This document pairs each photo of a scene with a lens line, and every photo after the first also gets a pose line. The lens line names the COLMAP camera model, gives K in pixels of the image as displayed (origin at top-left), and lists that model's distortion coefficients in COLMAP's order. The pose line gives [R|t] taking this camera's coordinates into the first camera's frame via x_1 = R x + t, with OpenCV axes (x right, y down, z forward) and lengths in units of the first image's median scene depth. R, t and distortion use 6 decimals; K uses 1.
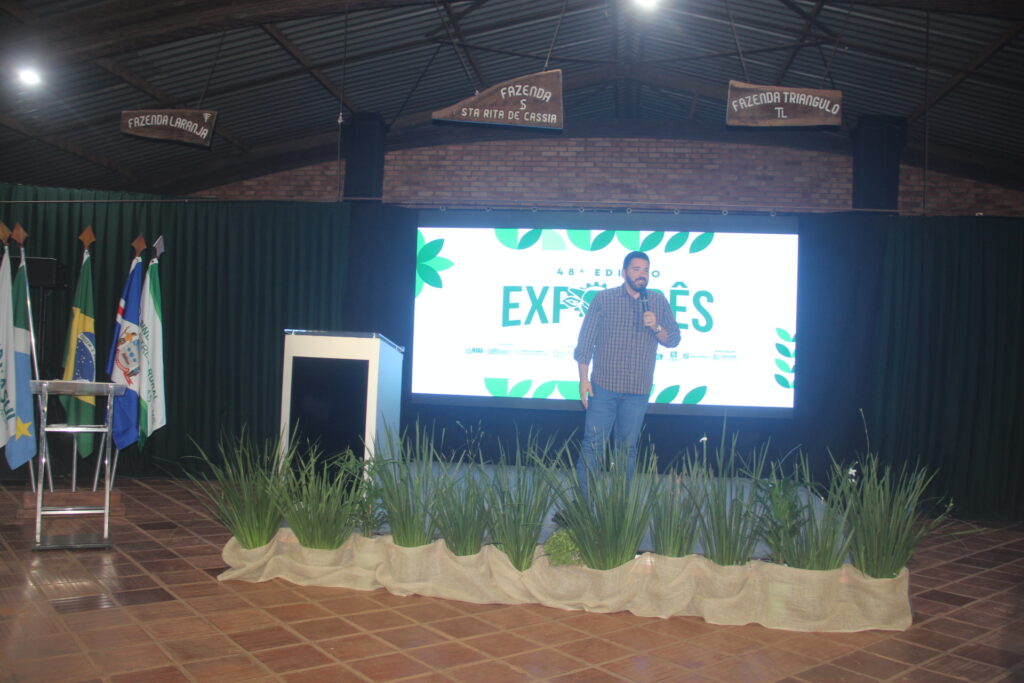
lens RADIAL K [[857.9, 0, 519.6], [0, 857.9, 339.3], [0, 0, 1]] dist [-0.180302, 0.138821]
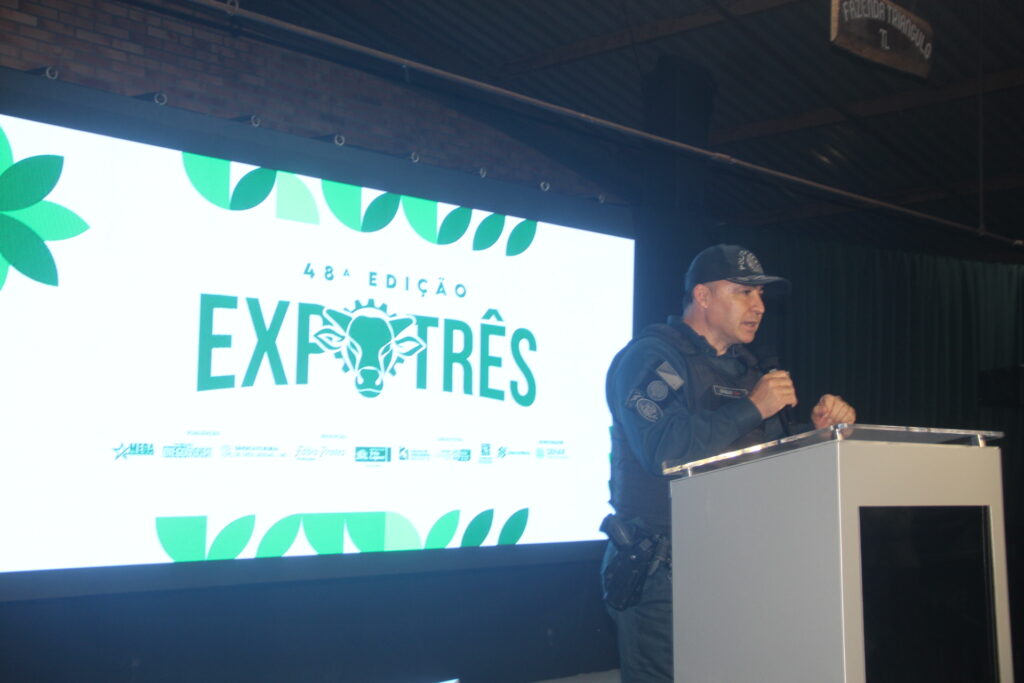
lens RADIAL K [[1393.1, 0, 512.0], [0, 1393.1, 341.5], [0, 0, 1]] dist [0.093603, 0.119751]
pose [[0.589868, 0.041622, 0.806427, -0.488443], [-0.010636, 0.998985, -0.043780, -0.010738], [-0.807430, 0.017247, 0.589711, 0.488741]]
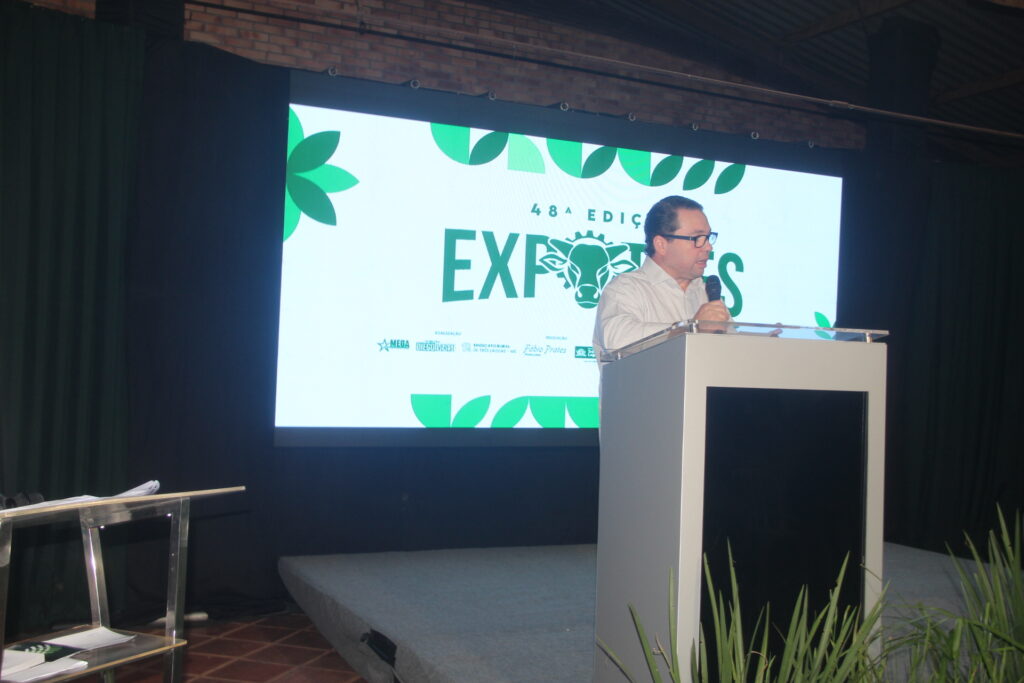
lens RADIAL K [[1123.9, 0, 529.9], [0, 1123.9, 326.7], [0, 0, 1]] dist [-0.017272, 0.014933]
pose [[0.820591, 0.008065, 0.571459, -0.398460], [-0.017378, 0.999790, 0.010844, -0.007572], [-0.571252, -0.018830, 0.820559, 0.379533]]
